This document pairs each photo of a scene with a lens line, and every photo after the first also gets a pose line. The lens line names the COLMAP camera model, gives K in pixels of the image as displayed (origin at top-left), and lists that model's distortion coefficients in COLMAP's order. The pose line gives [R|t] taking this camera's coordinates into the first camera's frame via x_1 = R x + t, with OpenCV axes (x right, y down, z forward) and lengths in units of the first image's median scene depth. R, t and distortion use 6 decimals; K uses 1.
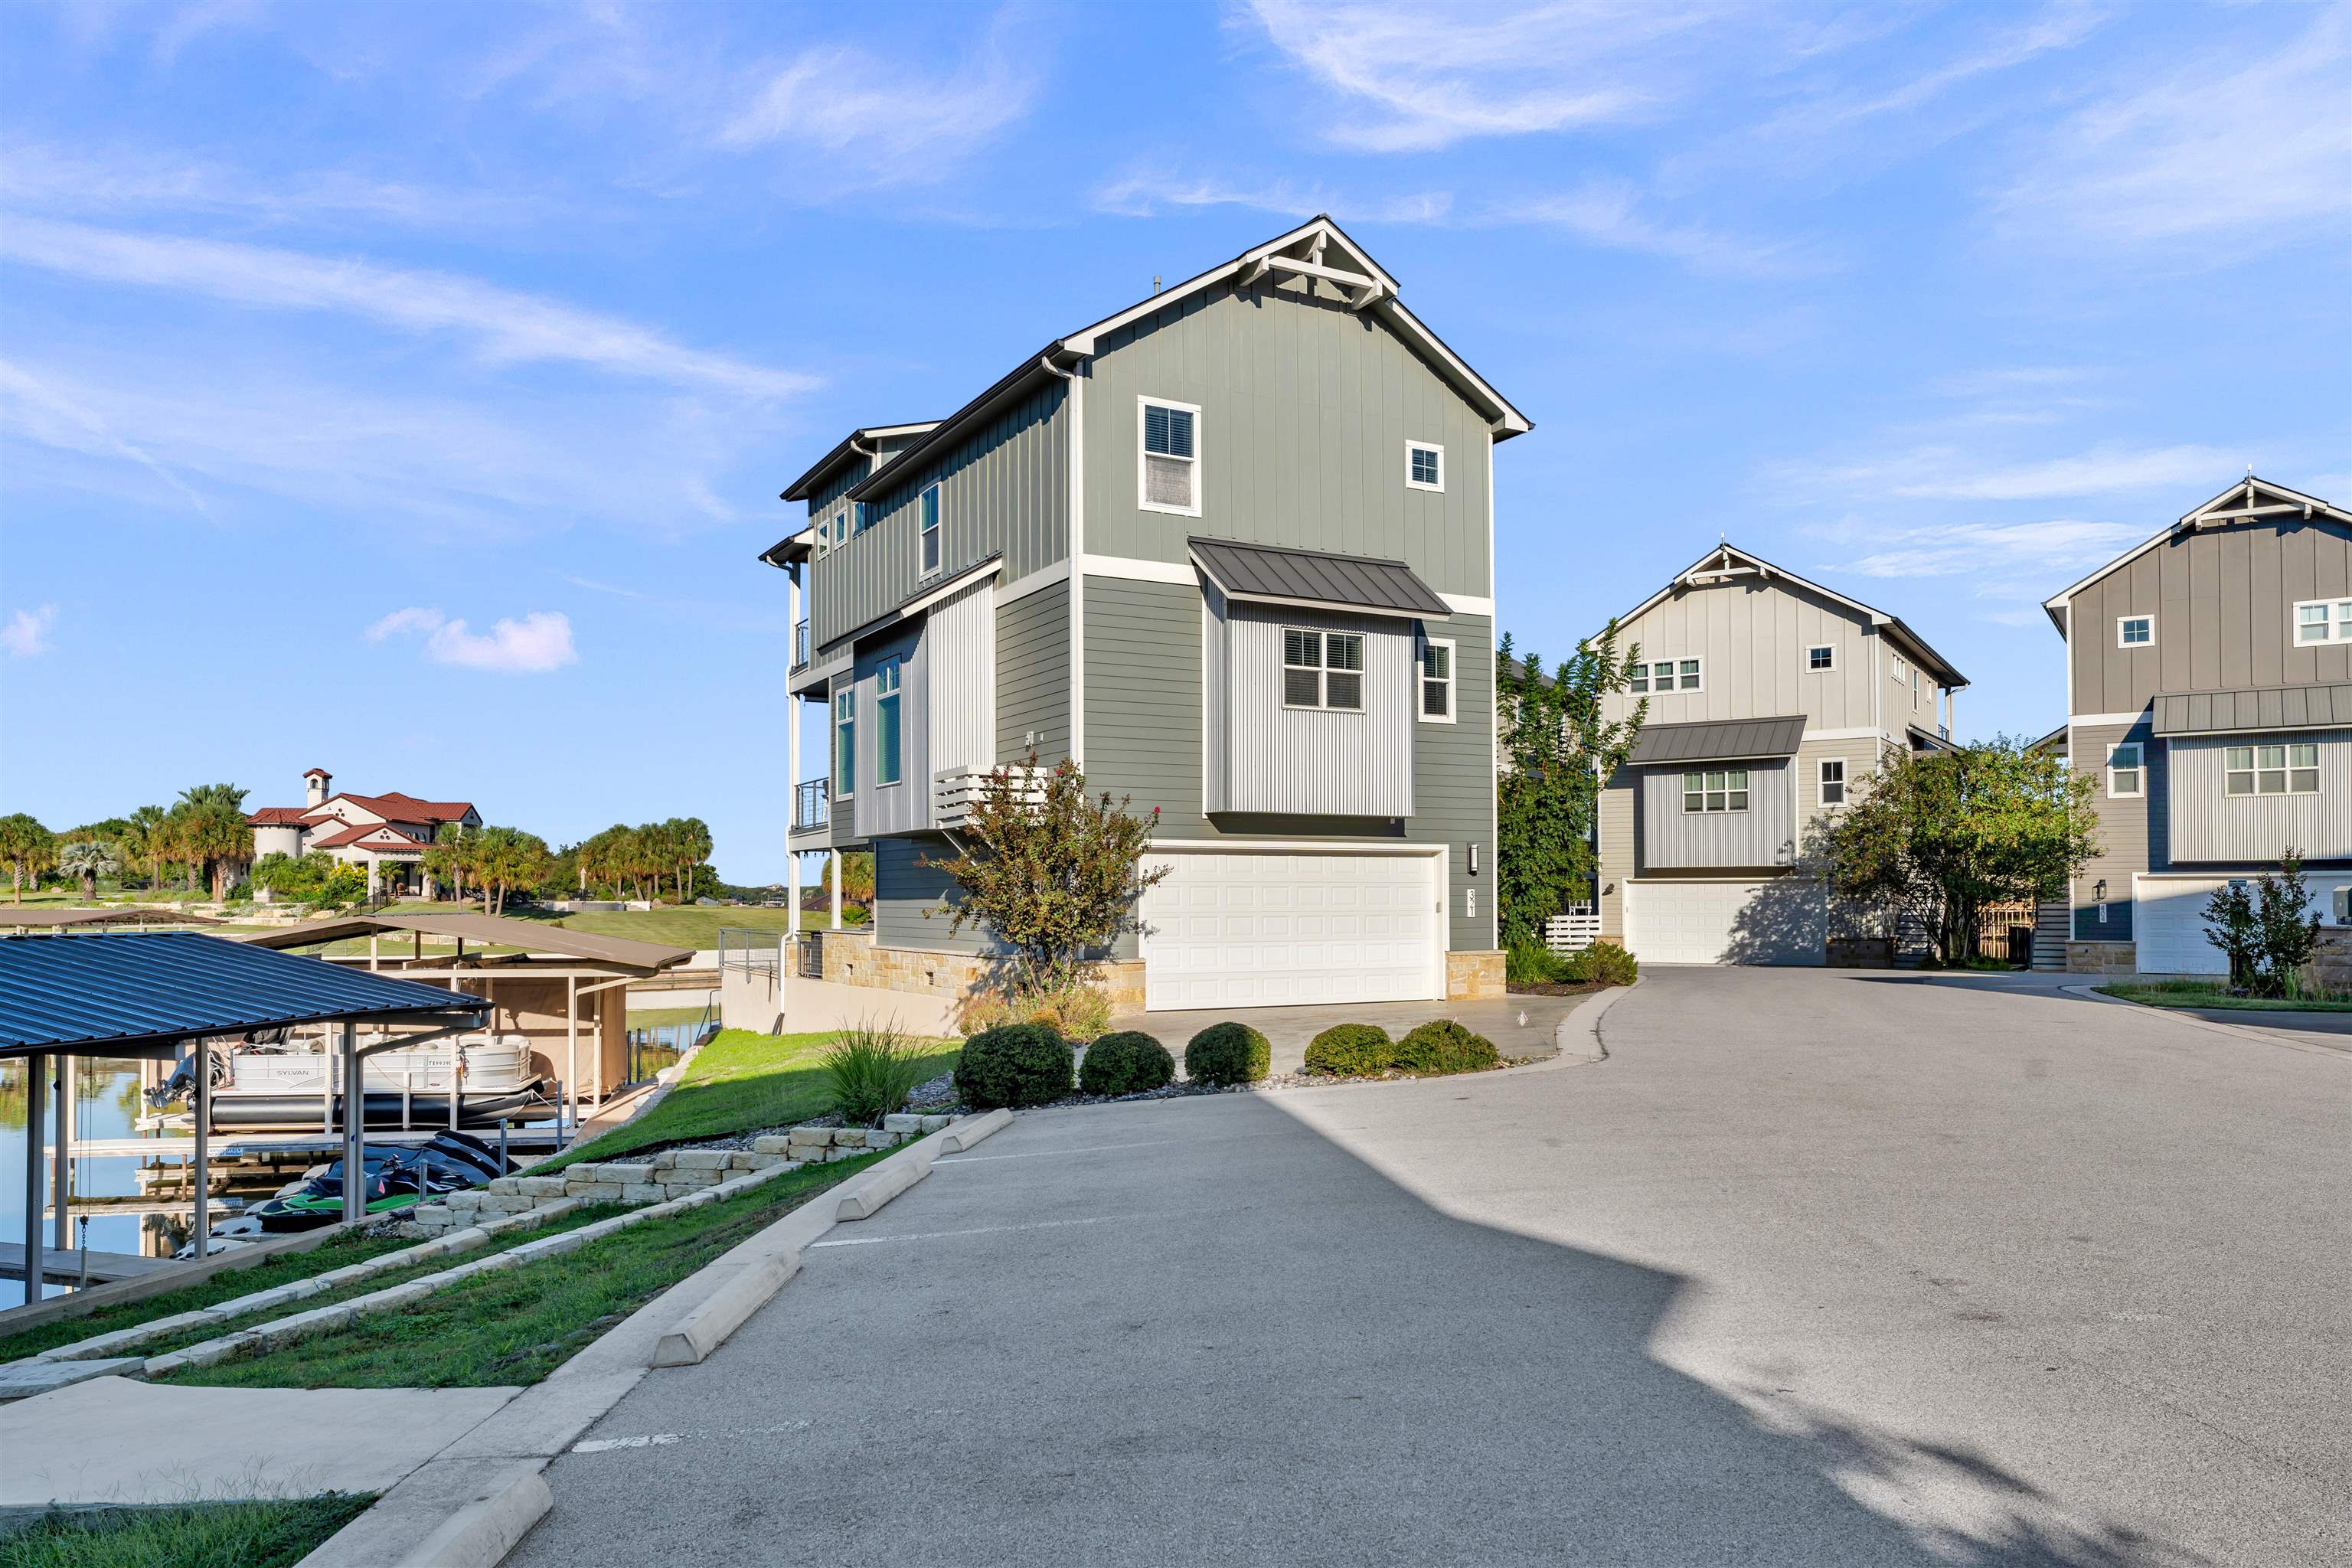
lens RADIAL K [[1555.3, 0, 1118.3], [0, 1555.3, 868.8], [0, 0, 1]] dist [-0.002355, -0.000381]
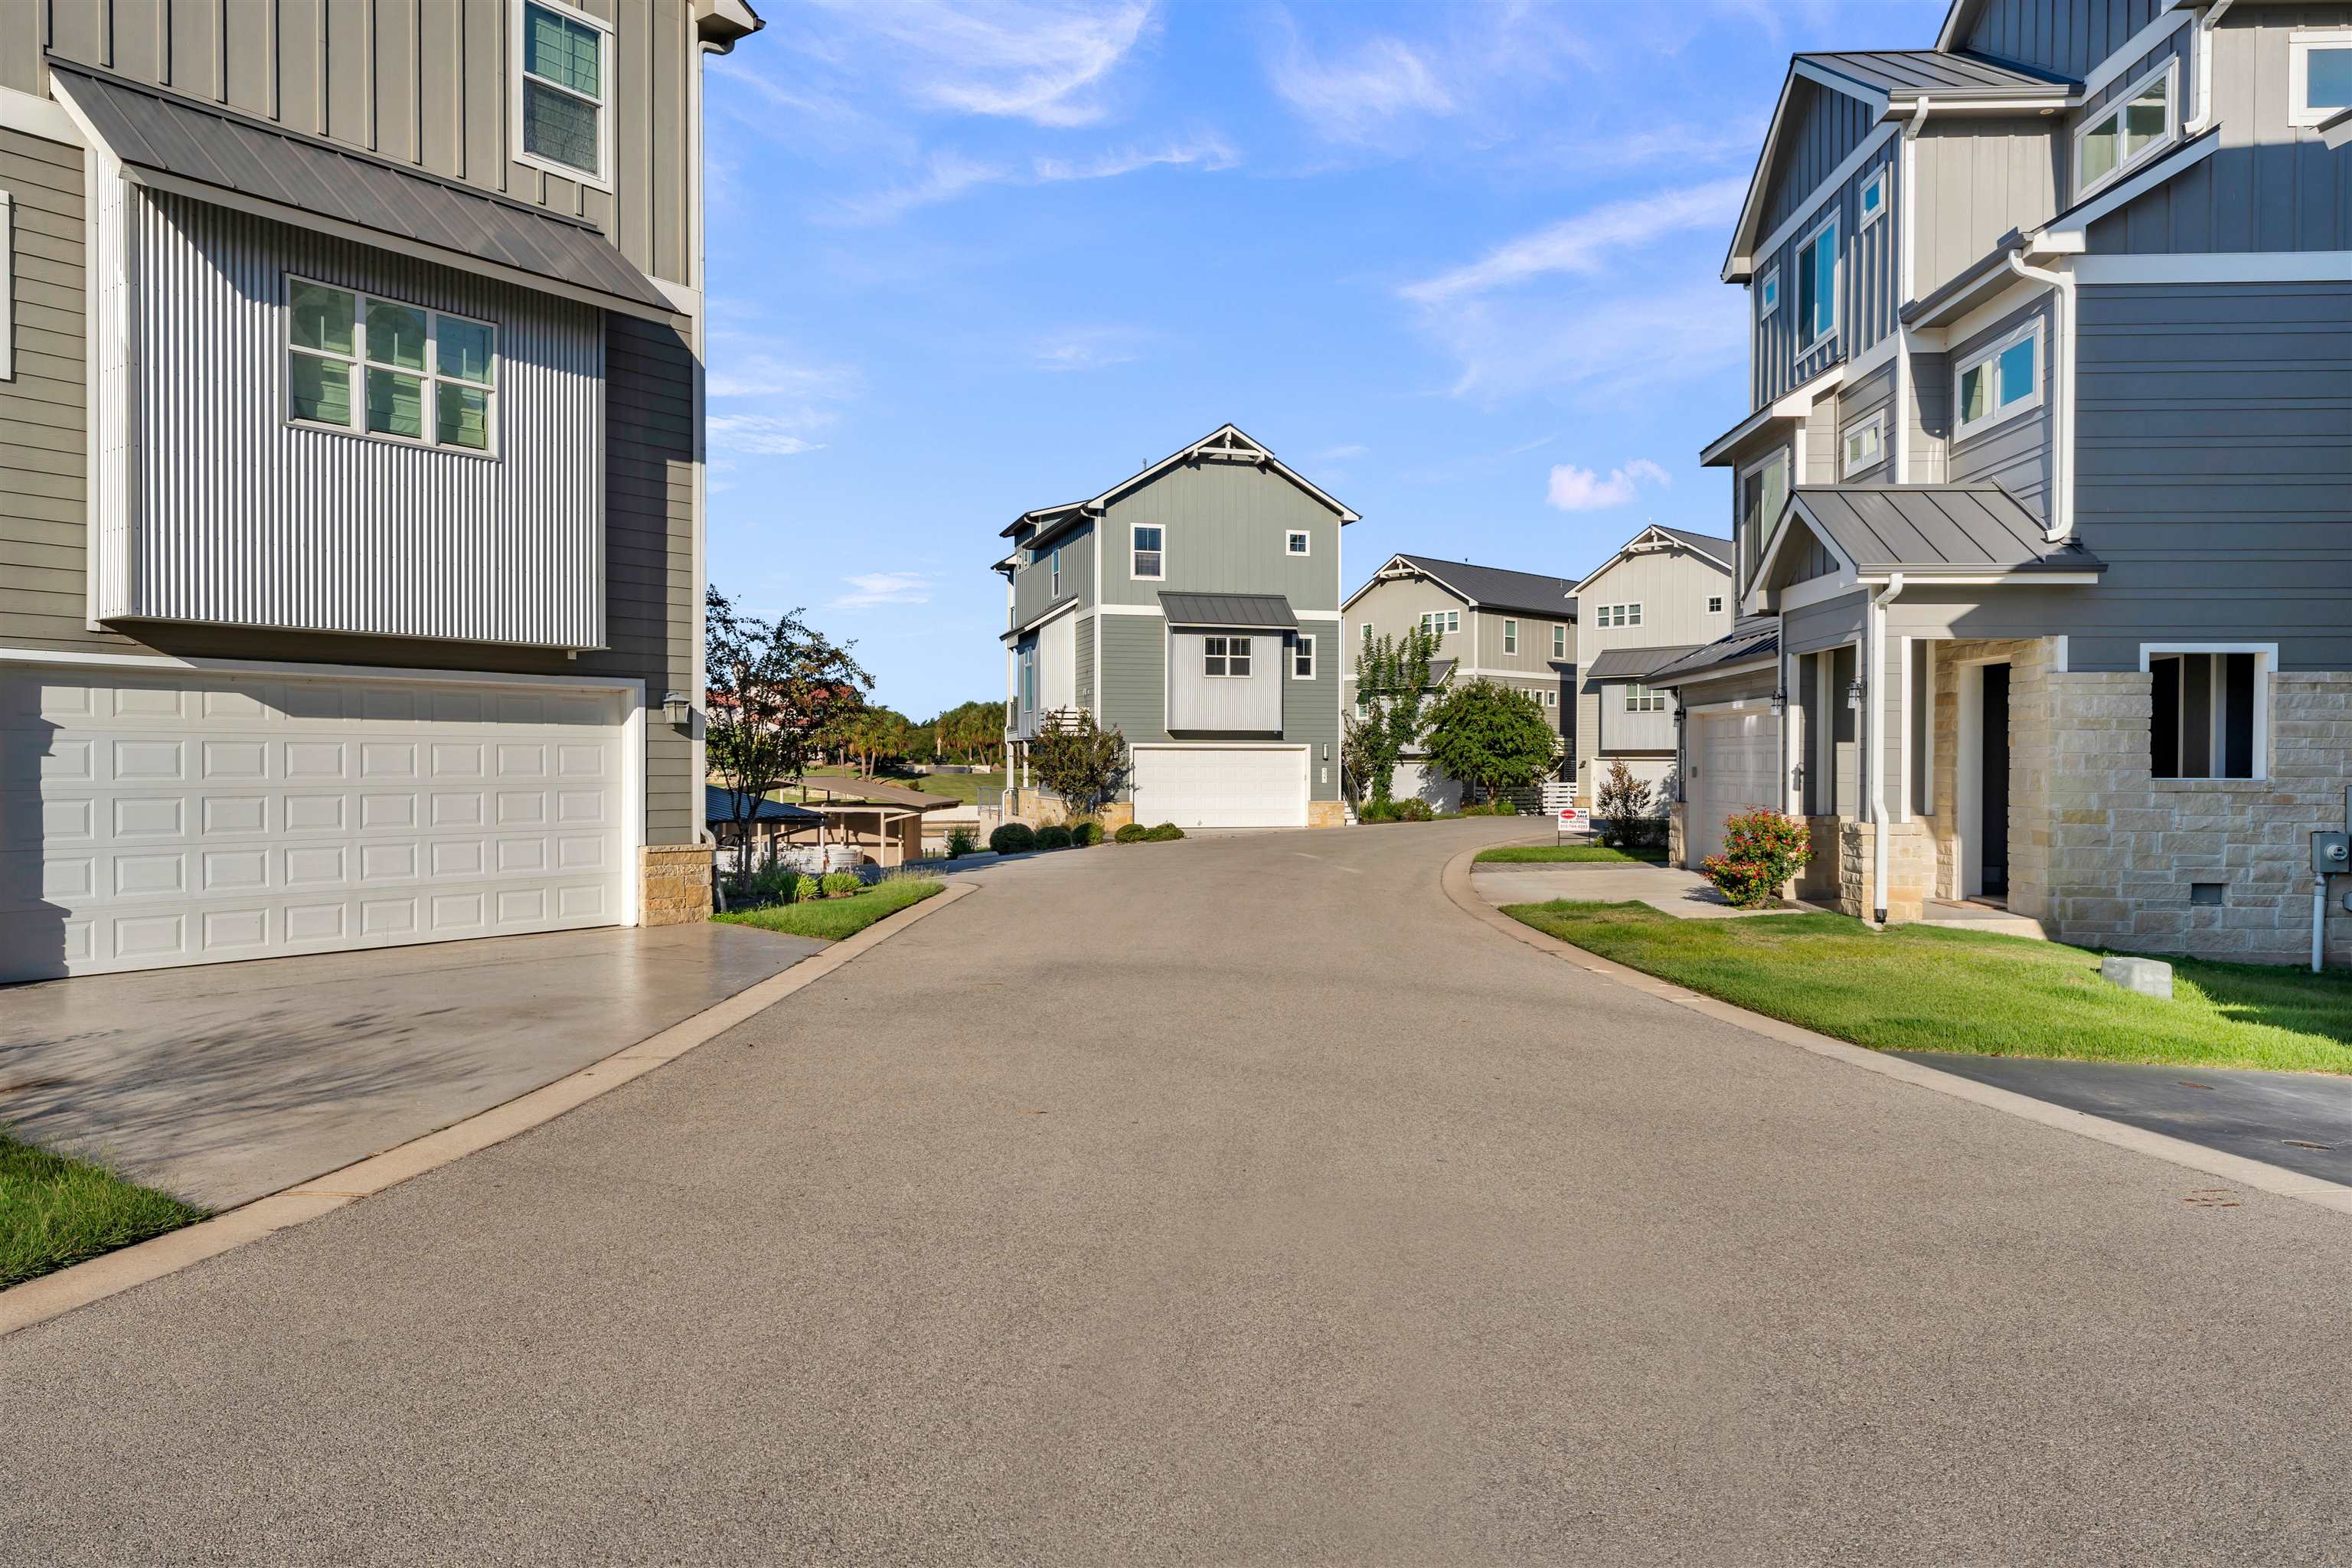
lens RADIAL K [[1526.2, 0, 1145.4], [0, 1526.2, 777.5], [0, 0, 1]] dist [-0.000443, 0.000868]
pose [[0.977318, 0.007144, -0.211656, 0.375484], [-0.000885, 0.999560, 0.029651, -0.027445], [0.211774, -0.028791, 0.976894, -0.779497]]
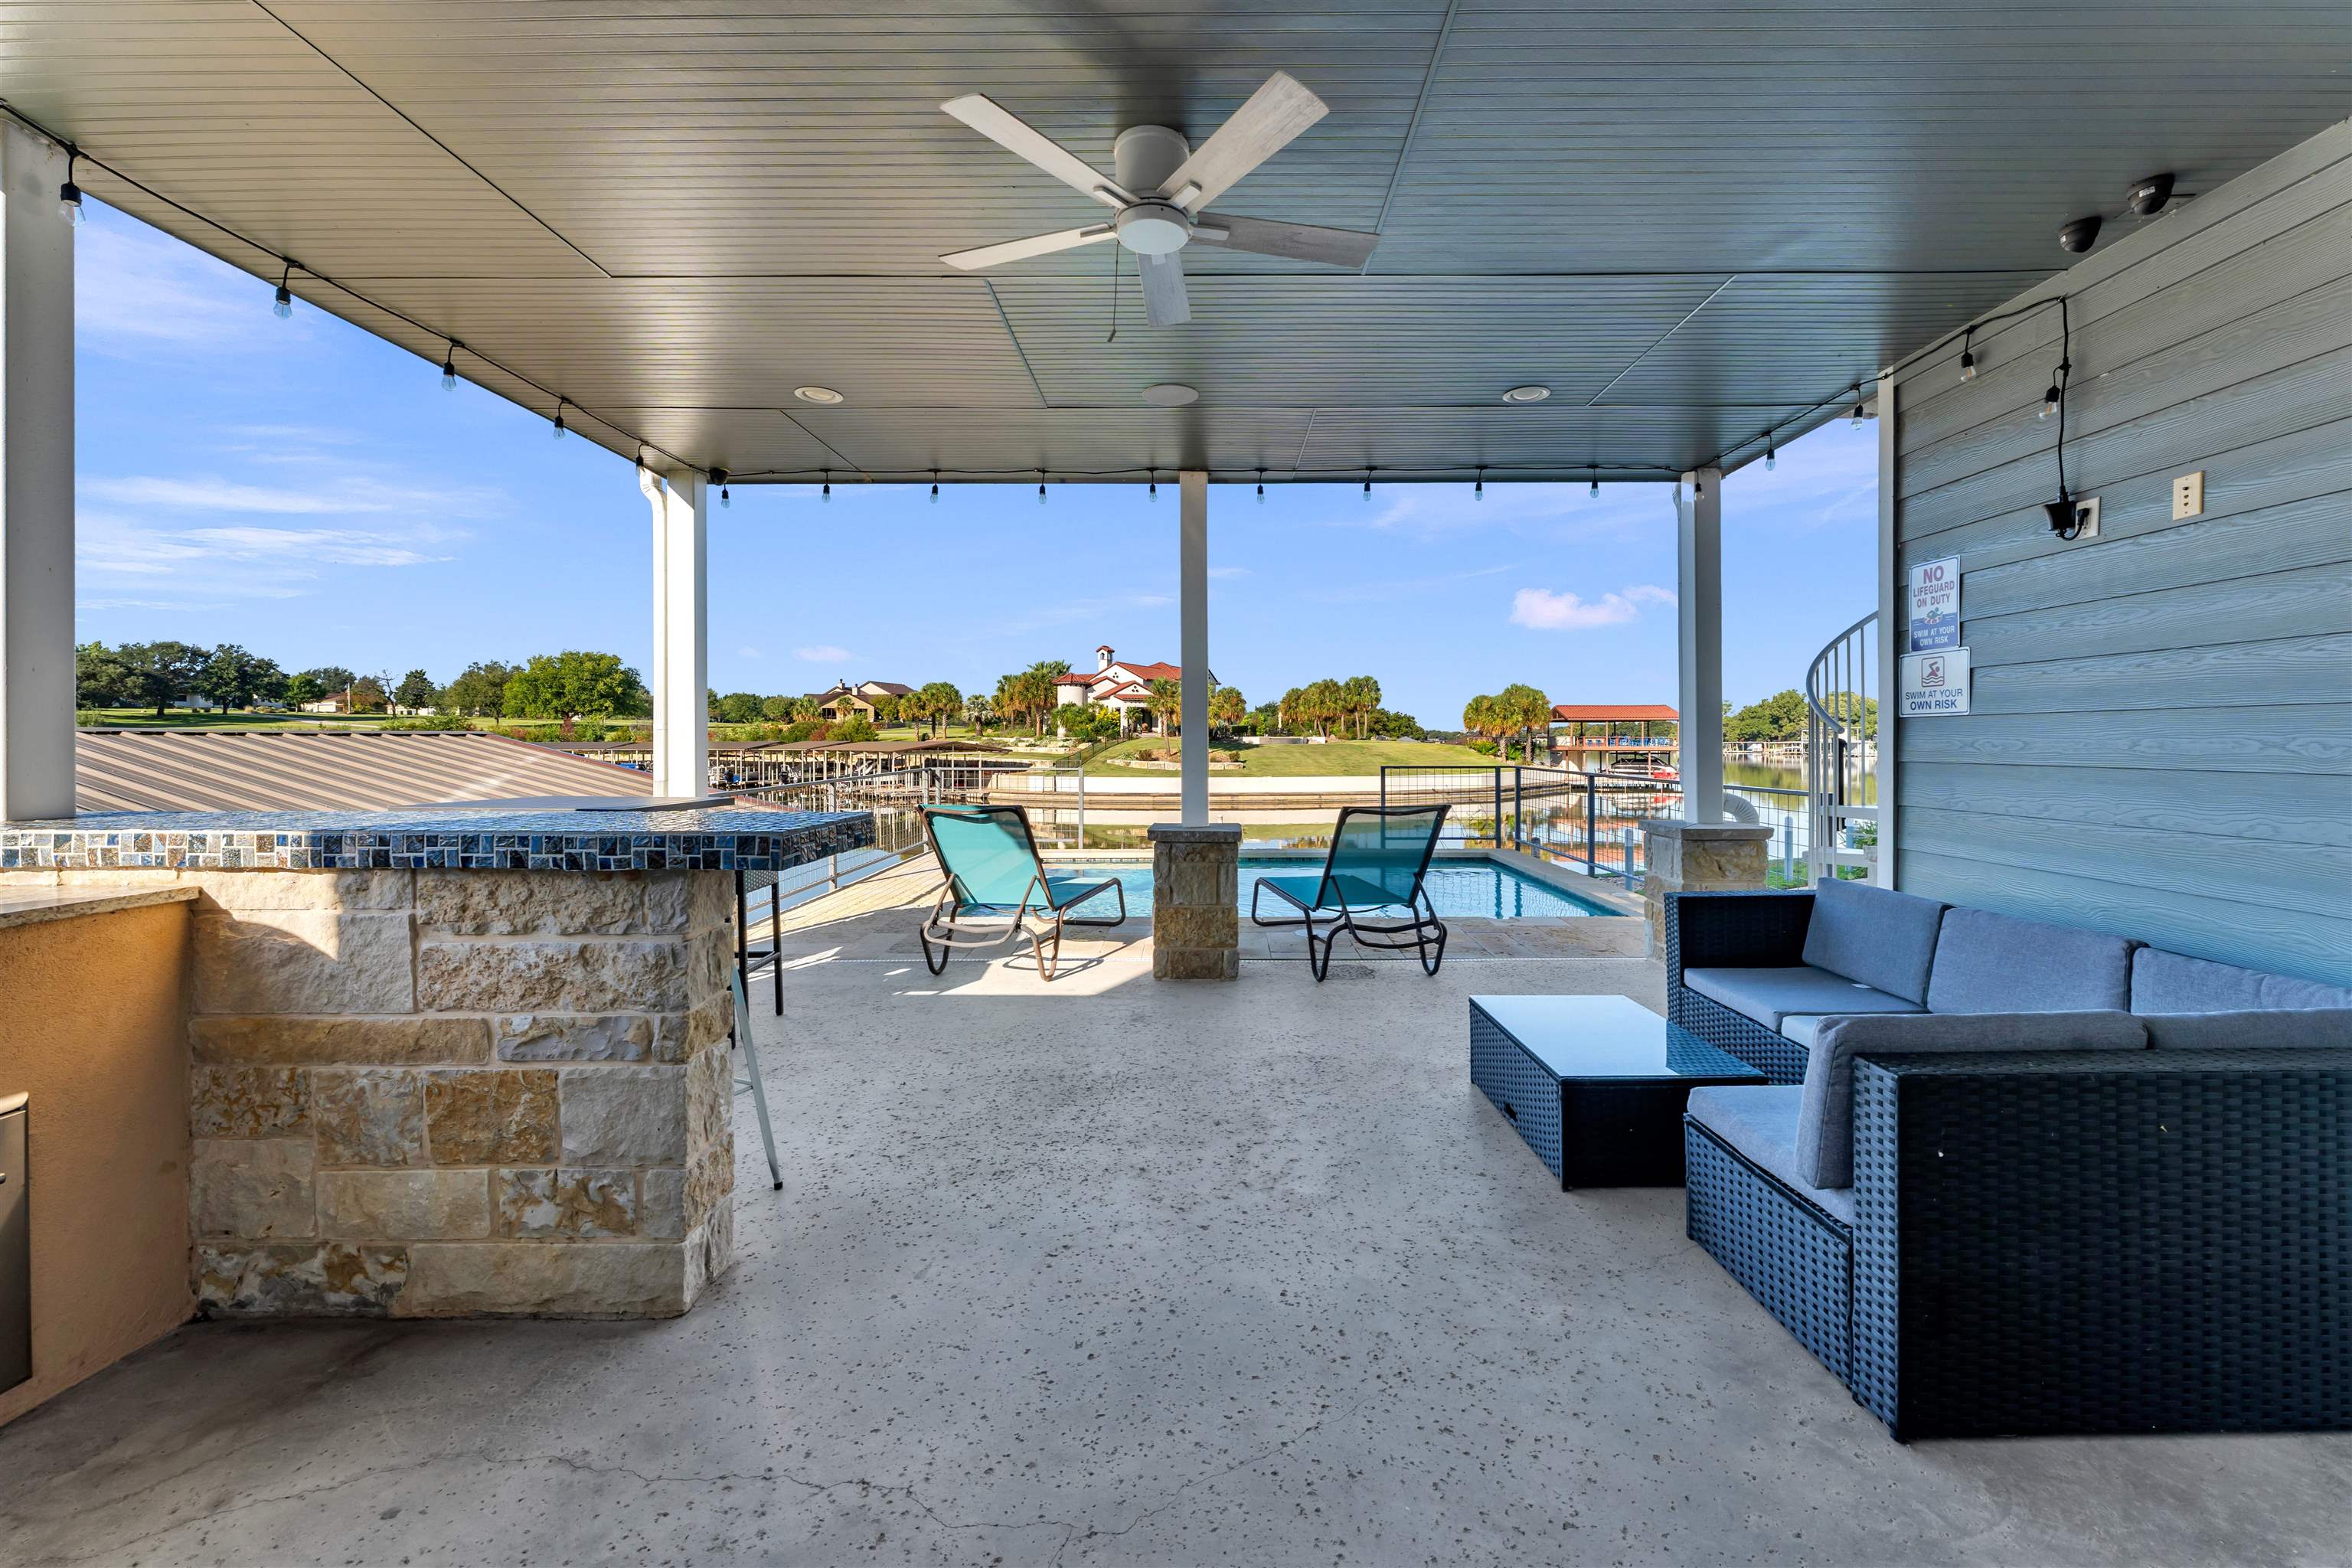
lens RADIAL K [[947.7, 0, 1183.4], [0, 947.7, 738.7], [0, 0, 1]] dist [-0.002460, -0.000248]
pose [[0.874366, 0.002346, -0.485262, -0.080272], [0.007264, 0.999813, 0.017922, 0.035135], [0.485213, -0.019195, 0.874185, 1.193517]]
